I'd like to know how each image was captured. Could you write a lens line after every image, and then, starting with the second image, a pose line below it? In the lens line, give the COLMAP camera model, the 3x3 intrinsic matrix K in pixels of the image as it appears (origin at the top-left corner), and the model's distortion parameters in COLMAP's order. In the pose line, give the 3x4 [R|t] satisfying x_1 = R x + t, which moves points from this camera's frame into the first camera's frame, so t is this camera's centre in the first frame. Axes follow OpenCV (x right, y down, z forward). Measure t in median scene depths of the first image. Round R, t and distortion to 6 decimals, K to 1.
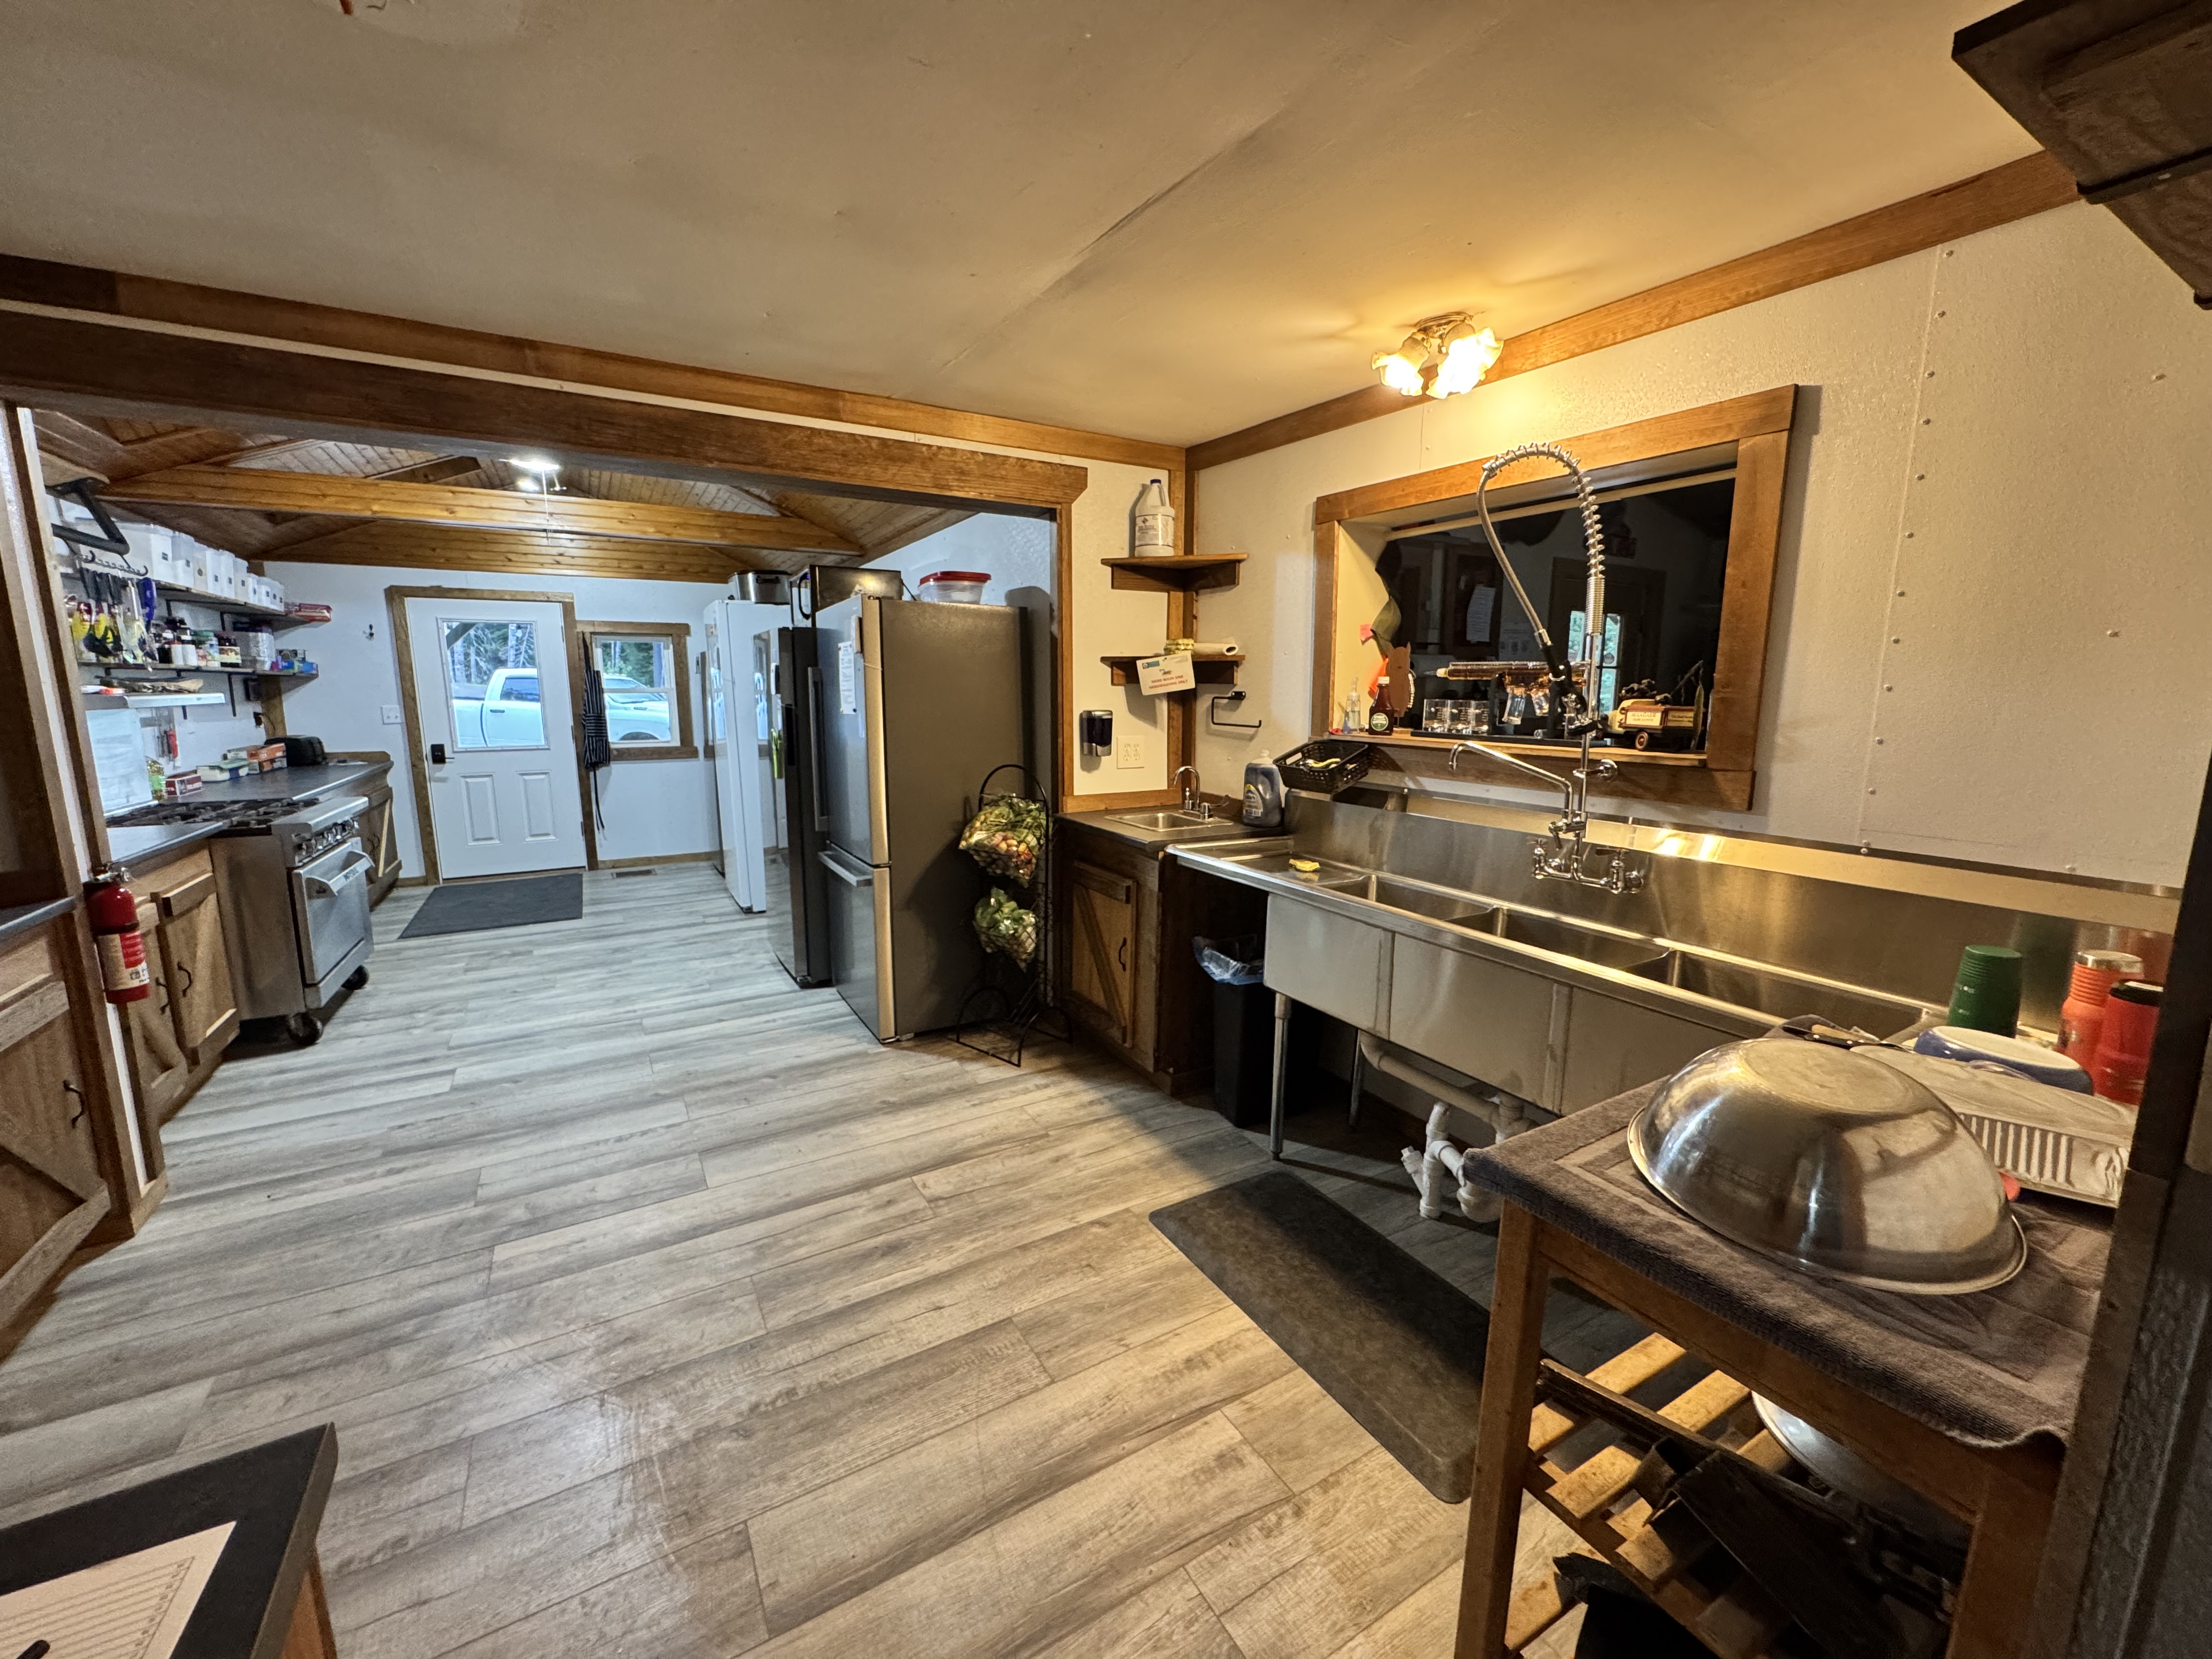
lens RADIAL K [[882.6, 0, 1103.9], [0, 882.6, 836.7], [0, 0, 1]] dist [-0.002479, 0.000362]
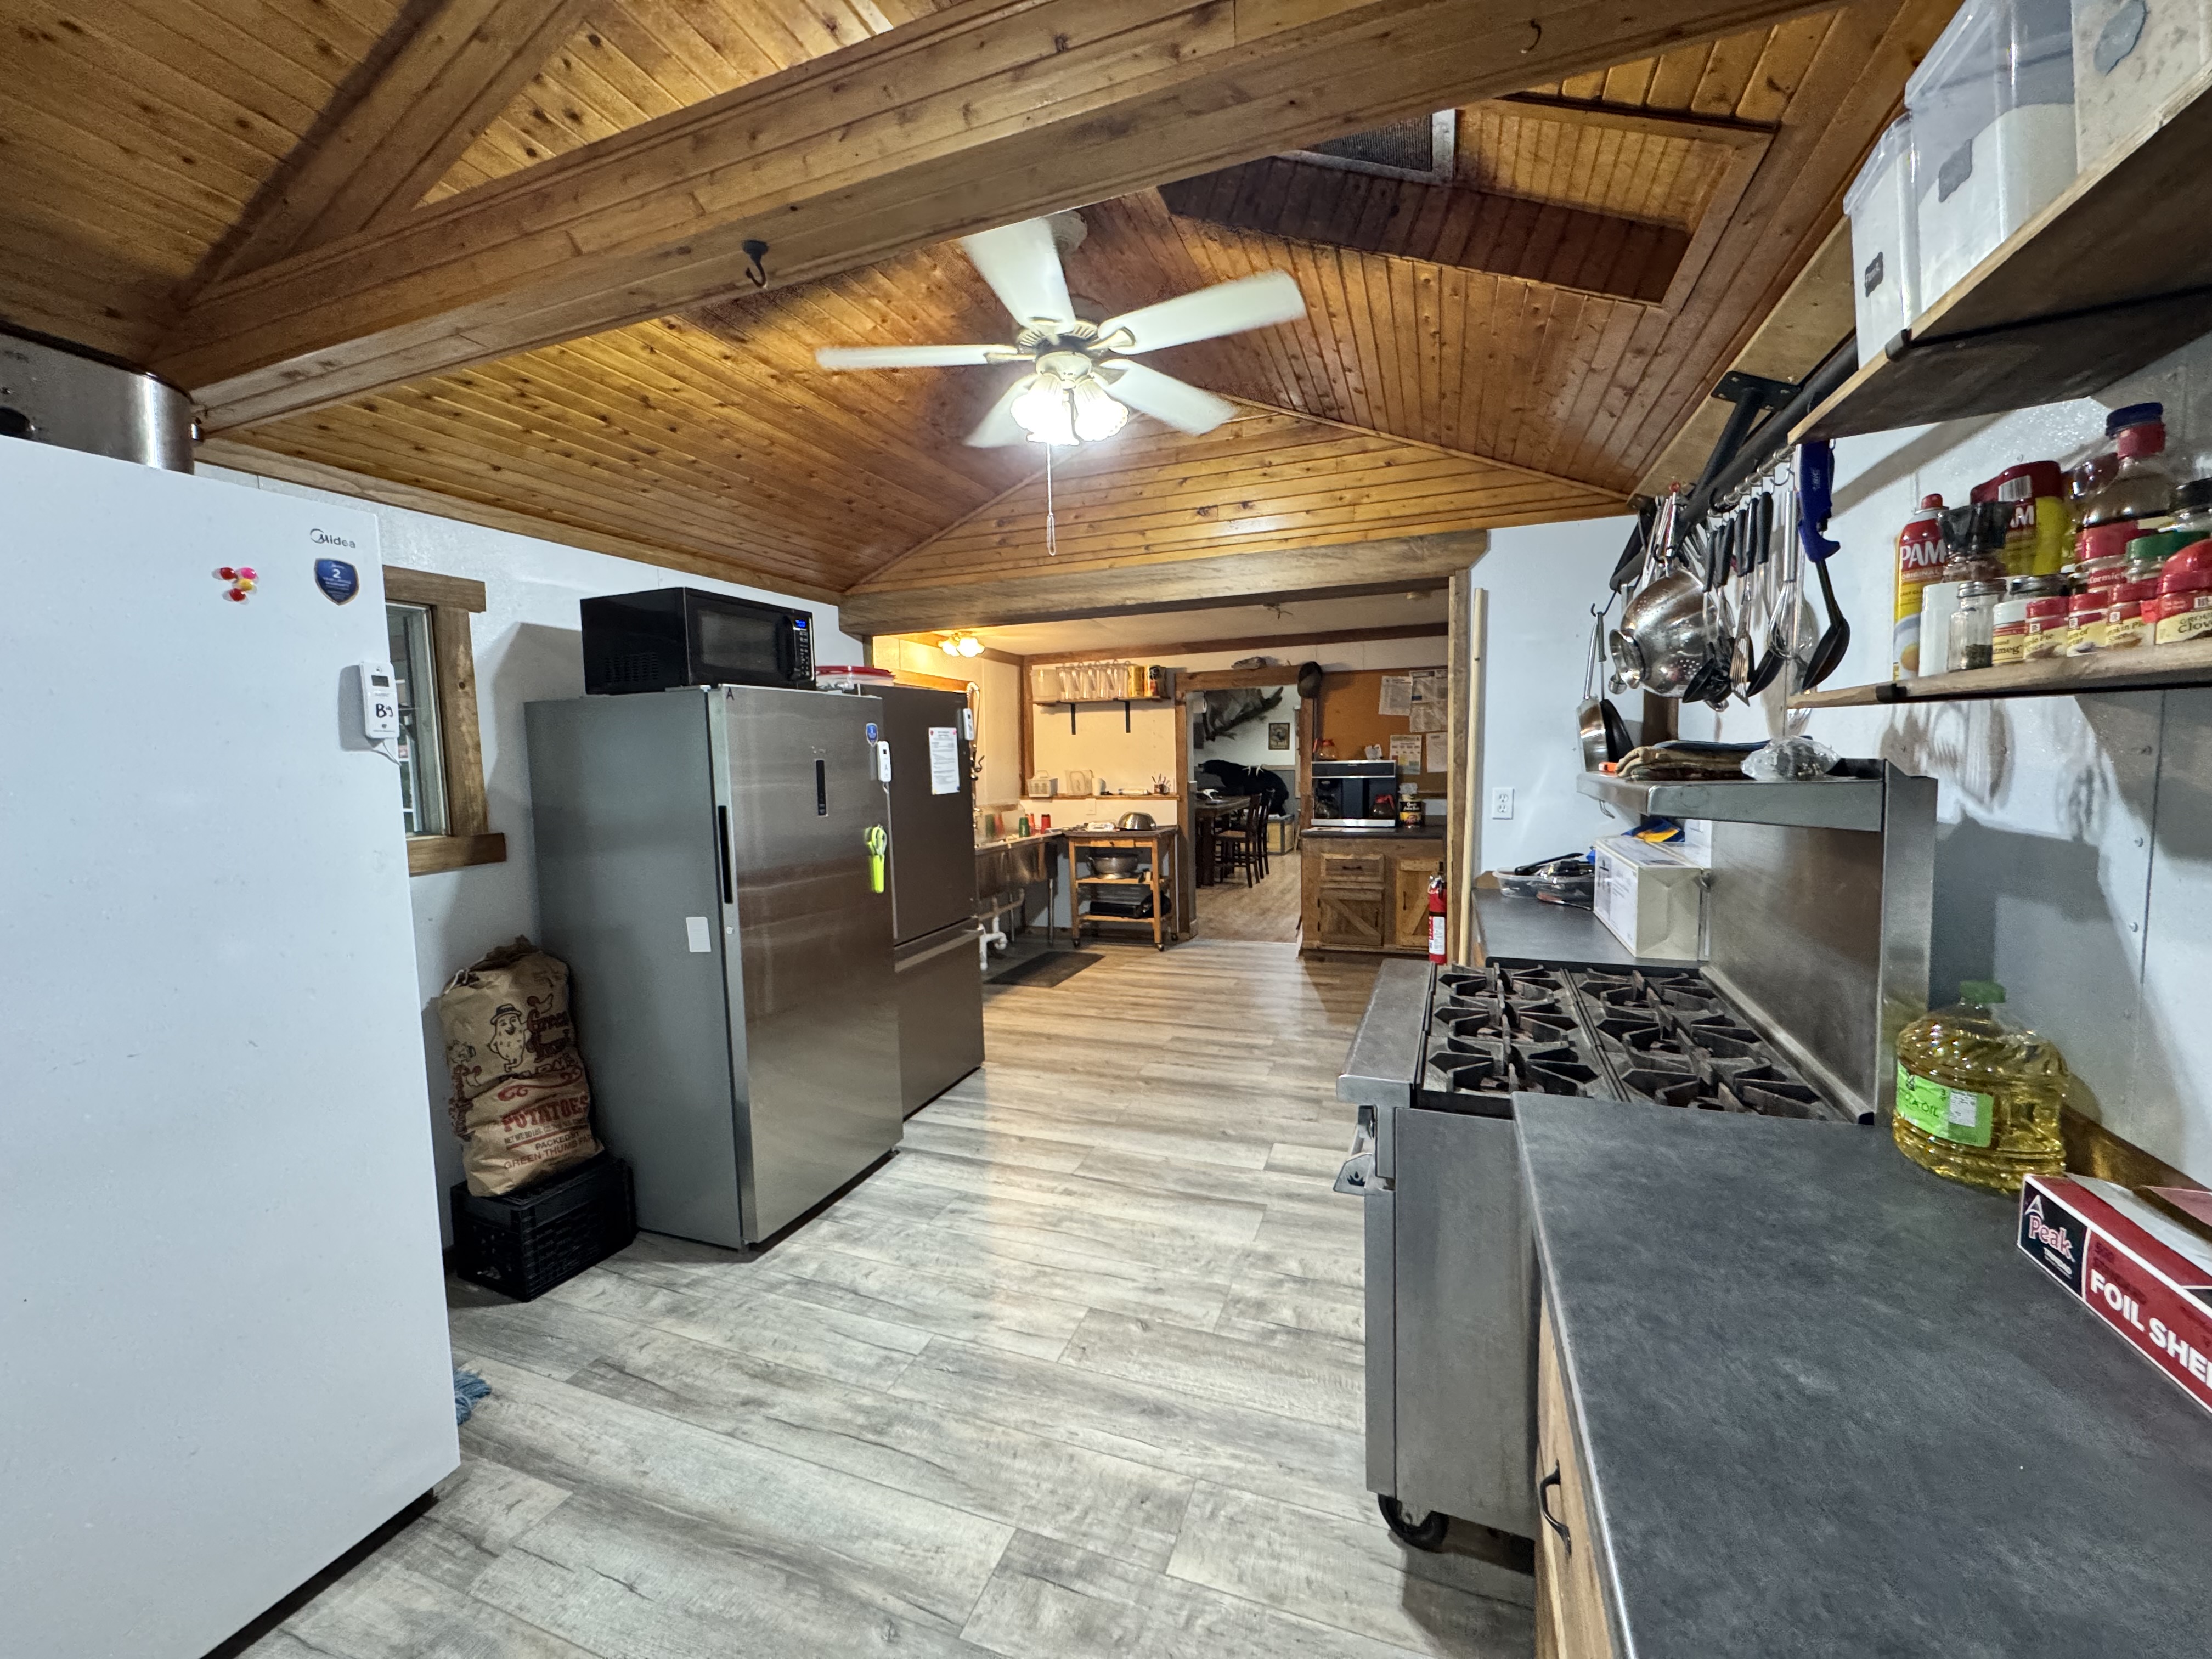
lens RADIAL K [[882.6, 0, 1098.9], [0, 882.6, 830.7], [0, 0, 1]] dist [-0.002479, 0.000362]
pose [[-0.623012, -0.049997, 0.780613, -1.315949], [0.156628, 0.969770, 0.187119, -0.279849], [-0.766370, 0.238843, -0.596348, 1.581536]]
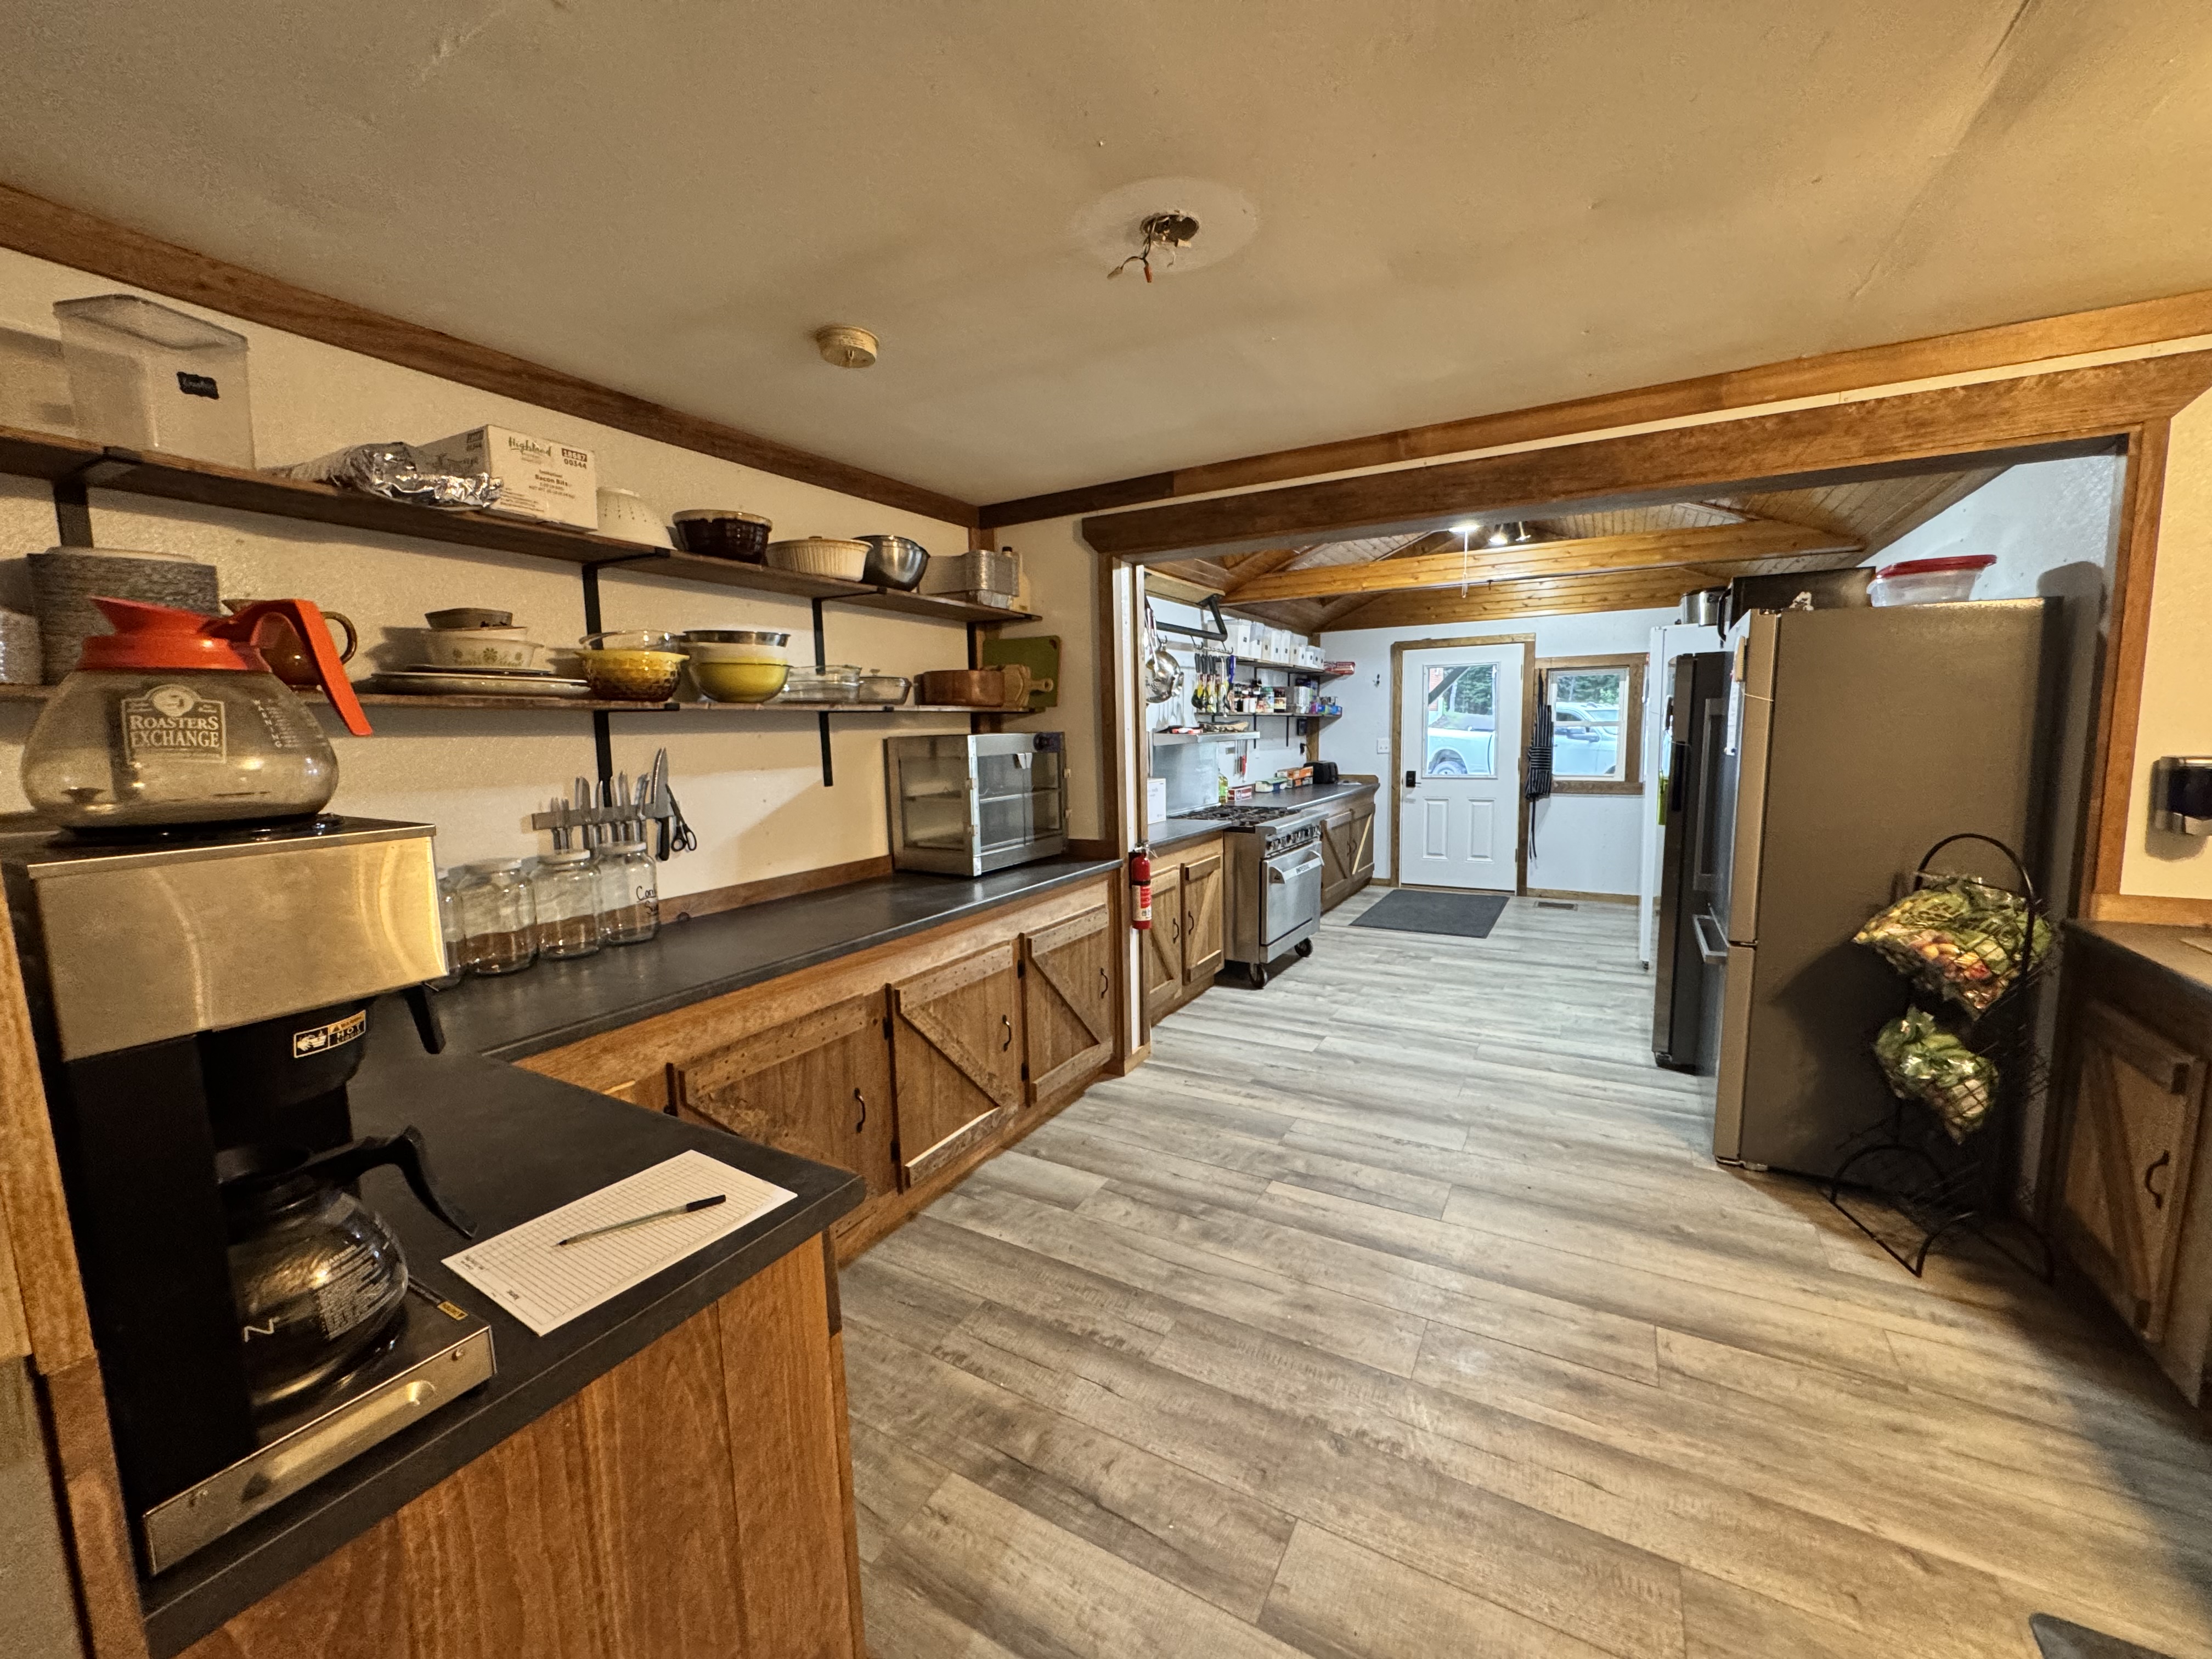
lens RADIAL K [[882.6, 0, 1104.4], [0, 882.6, 837.3], [0, 0, 1]] dist [-0.002479, 0.000362]
pose [[0.496607, 0.099248, -0.862283, 0.142628], [-0.127024, 0.991056, 0.040914, -0.022355], [0.858631, 0.089212, 0.504772, 0.088498]]
